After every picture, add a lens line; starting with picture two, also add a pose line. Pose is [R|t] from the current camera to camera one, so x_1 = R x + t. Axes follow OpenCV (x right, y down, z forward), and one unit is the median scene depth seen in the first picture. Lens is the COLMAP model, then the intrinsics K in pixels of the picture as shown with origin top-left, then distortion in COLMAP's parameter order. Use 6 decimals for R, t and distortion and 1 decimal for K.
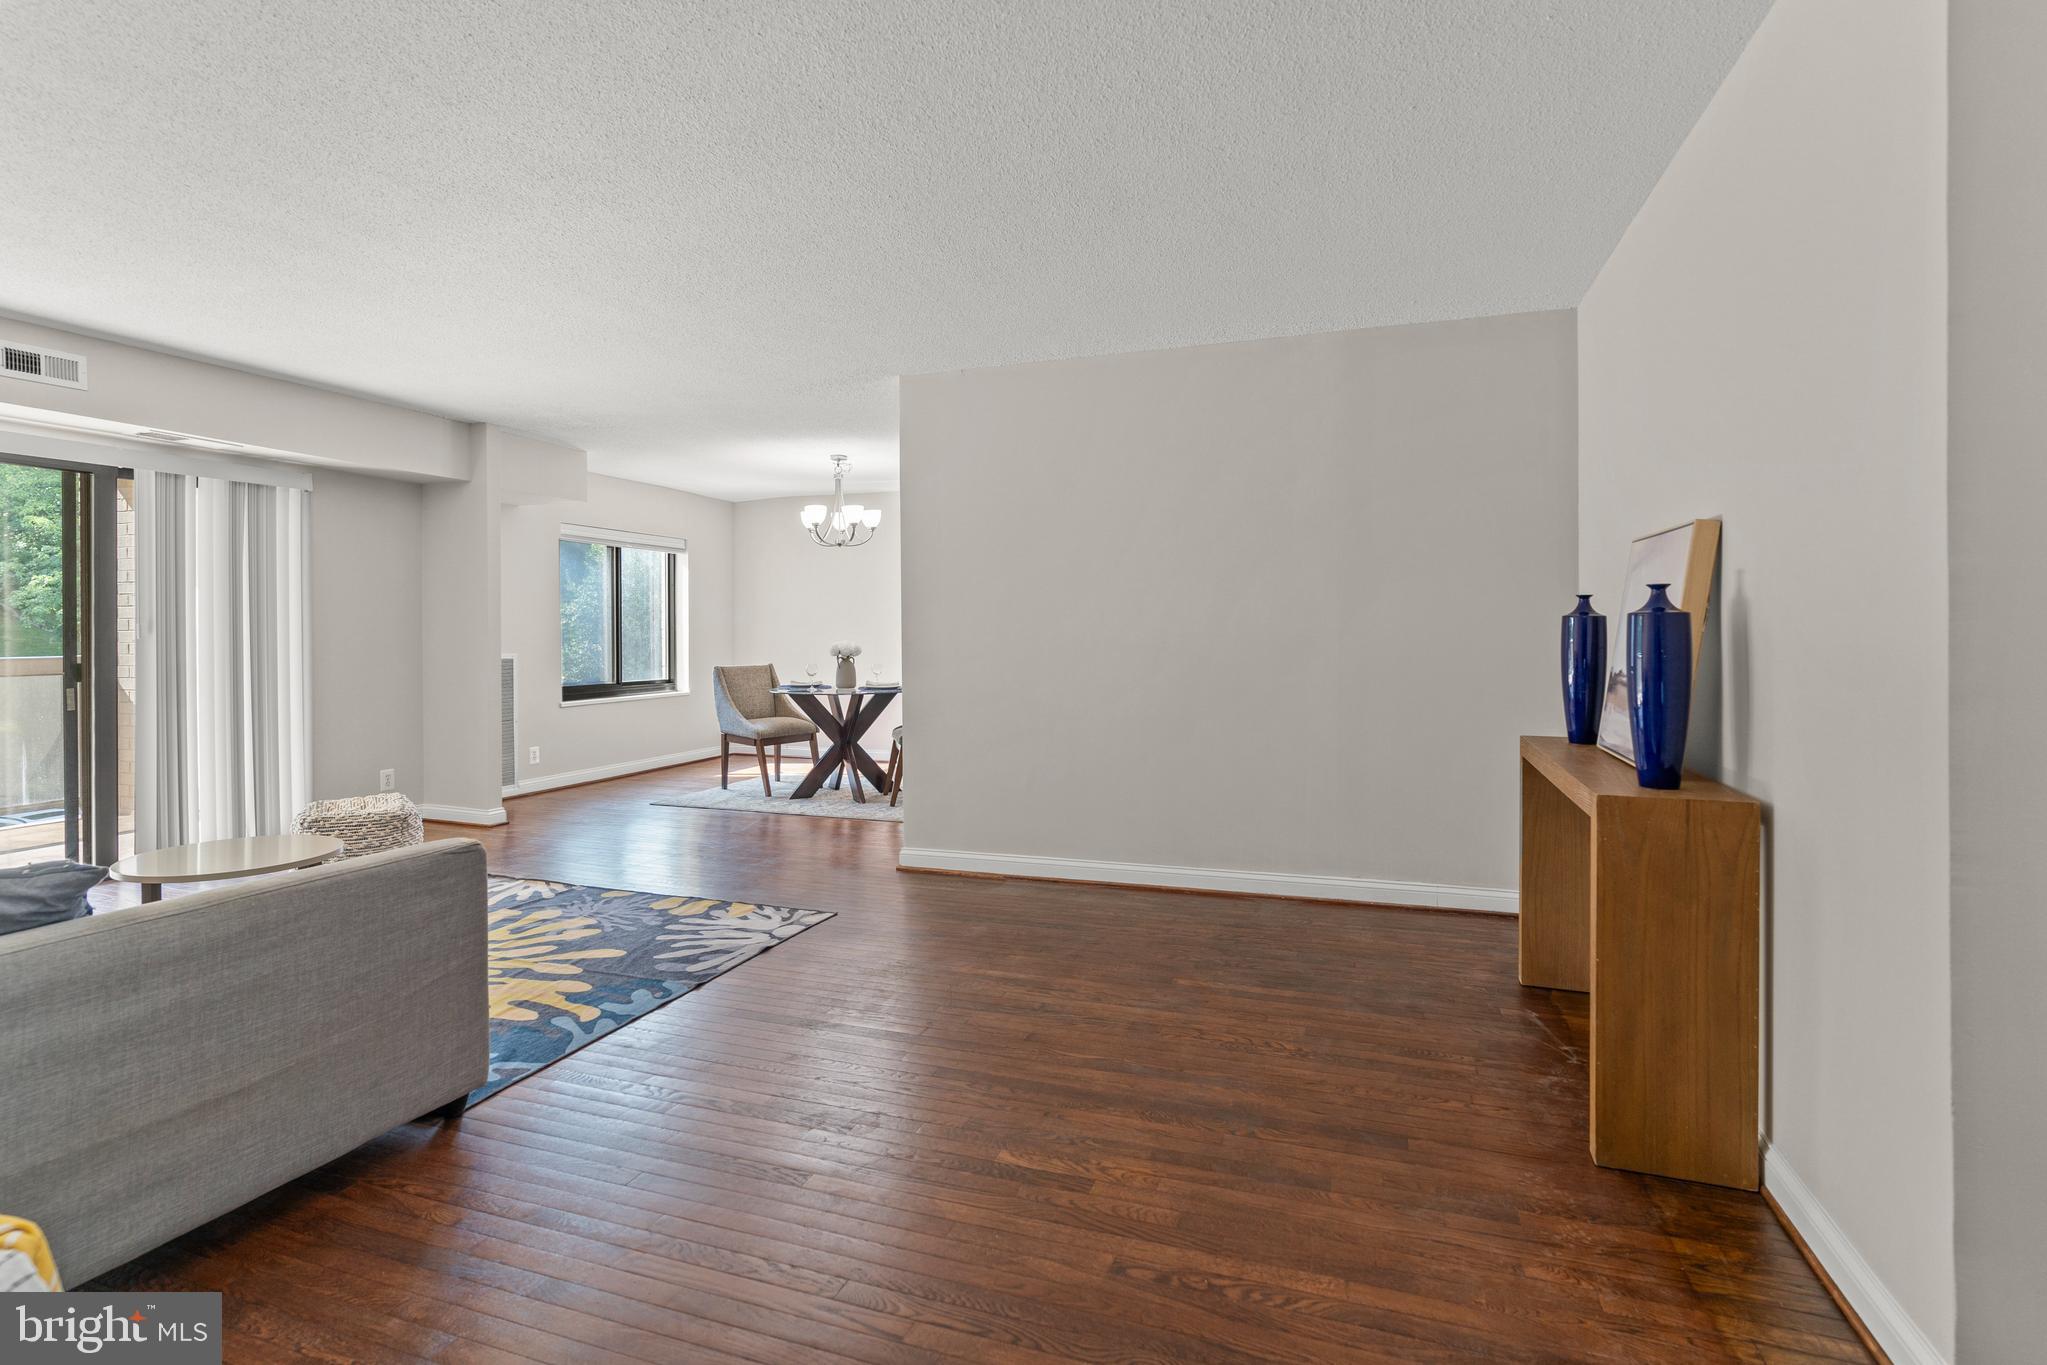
lens RADIAL K [[1001.5, 0, 1014.3], [0, 1001.5, 639.1], [0, 0, 1]] dist [-0.000475, 0.000157]
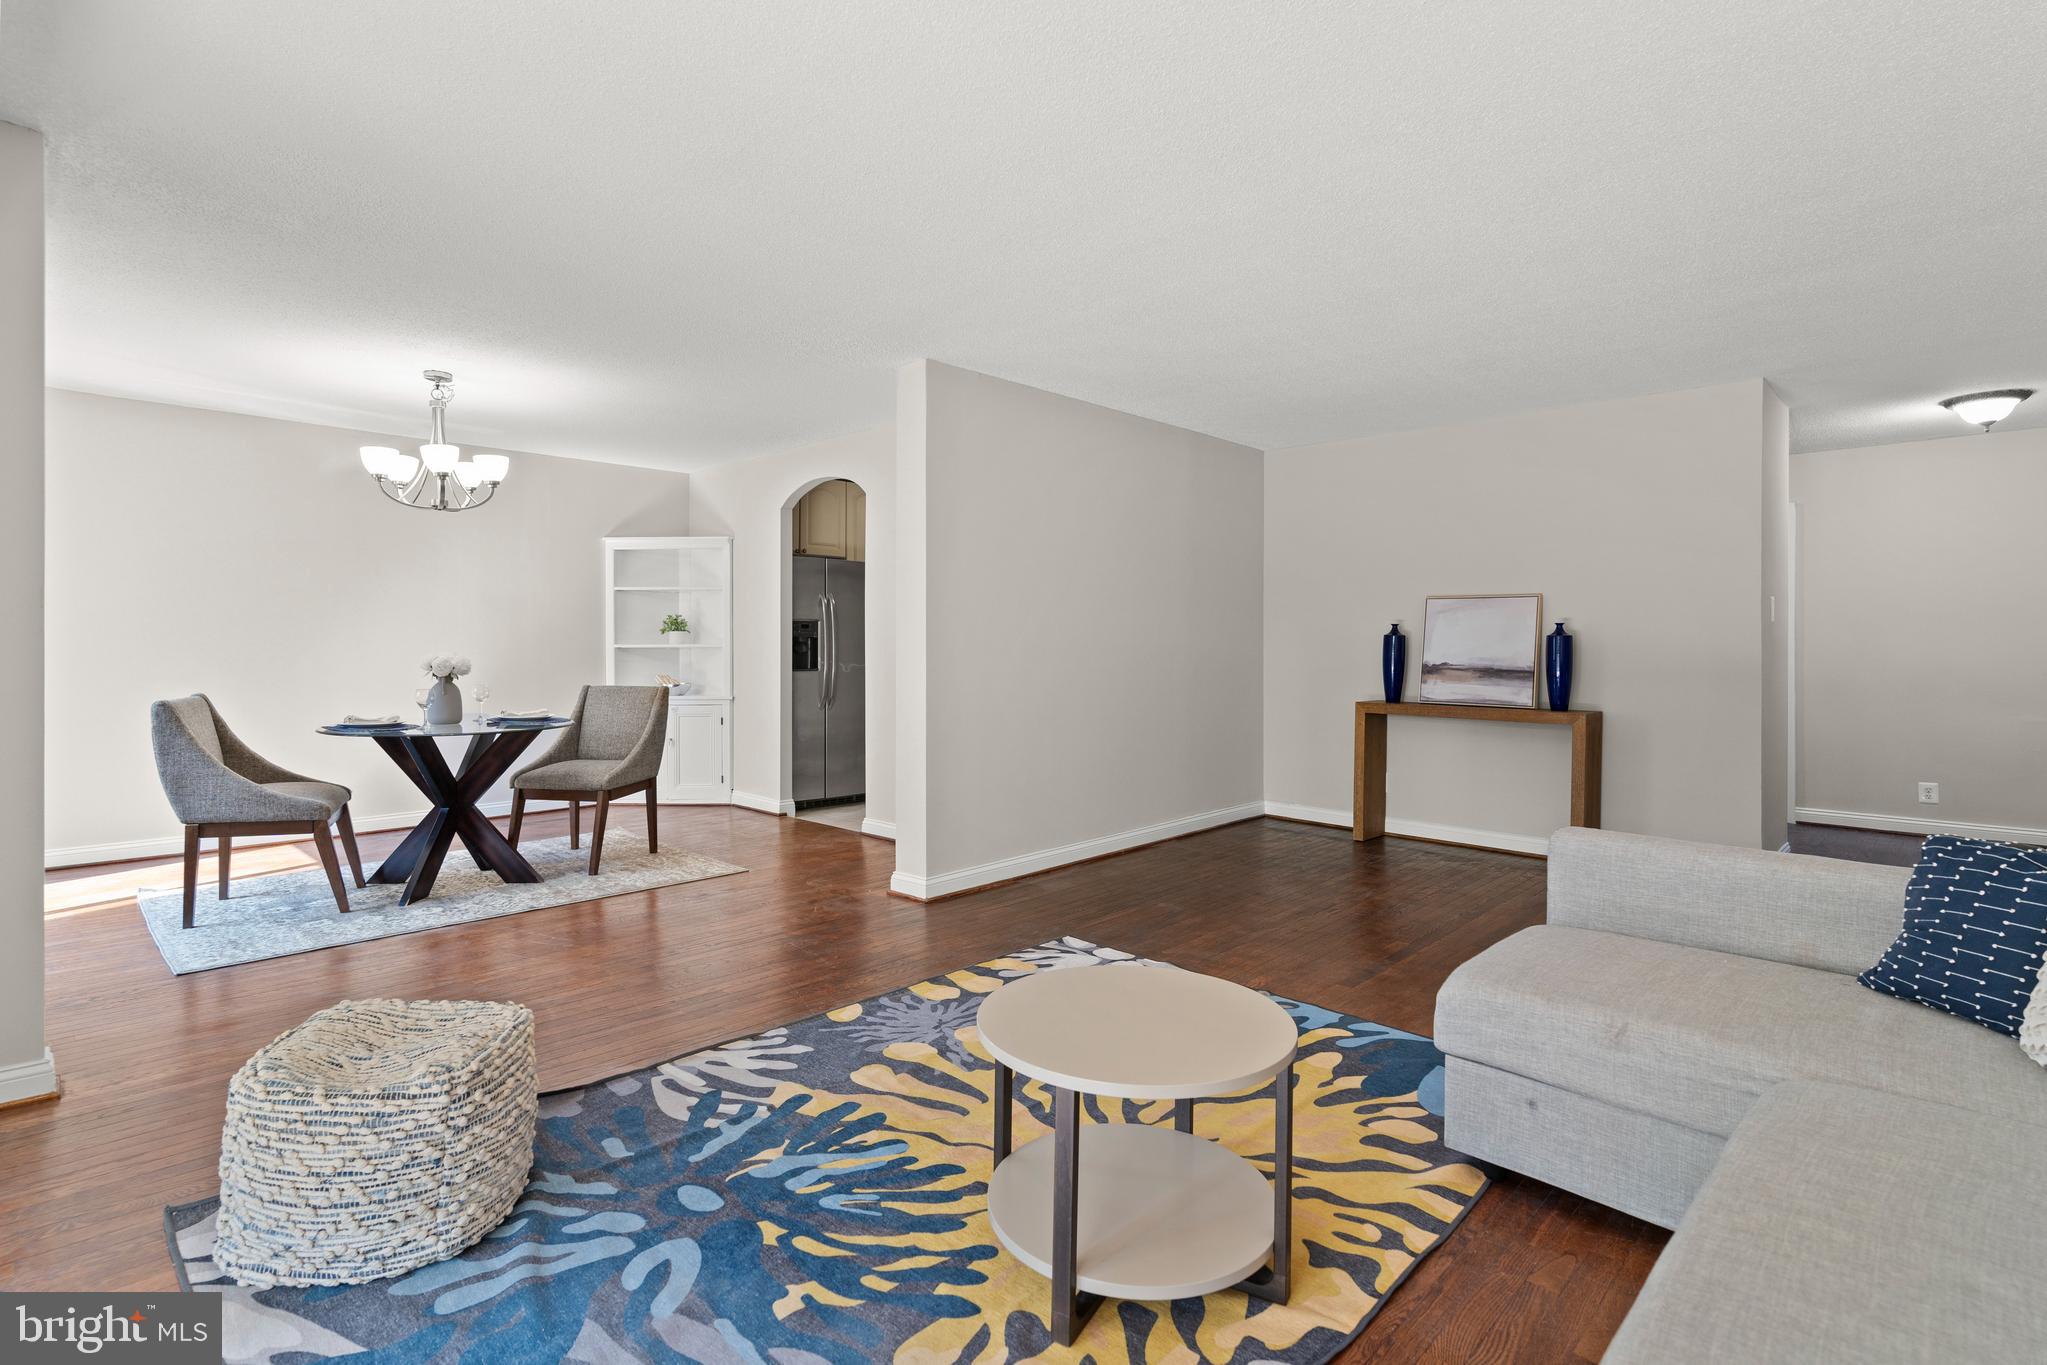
lens RADIAL K [[986.8, 0, 1018.2], [0, 986.8, 646.2], [0, 0, 1]] dist [-0.000622, 0.000417]
pose [[0.407733, 0.003021, 0.913096, -0.899164], [0.002706, 0.999986, -0.004517, 0.001807], [-0.913097, 0.004313, 0.407719, 0.559472]]
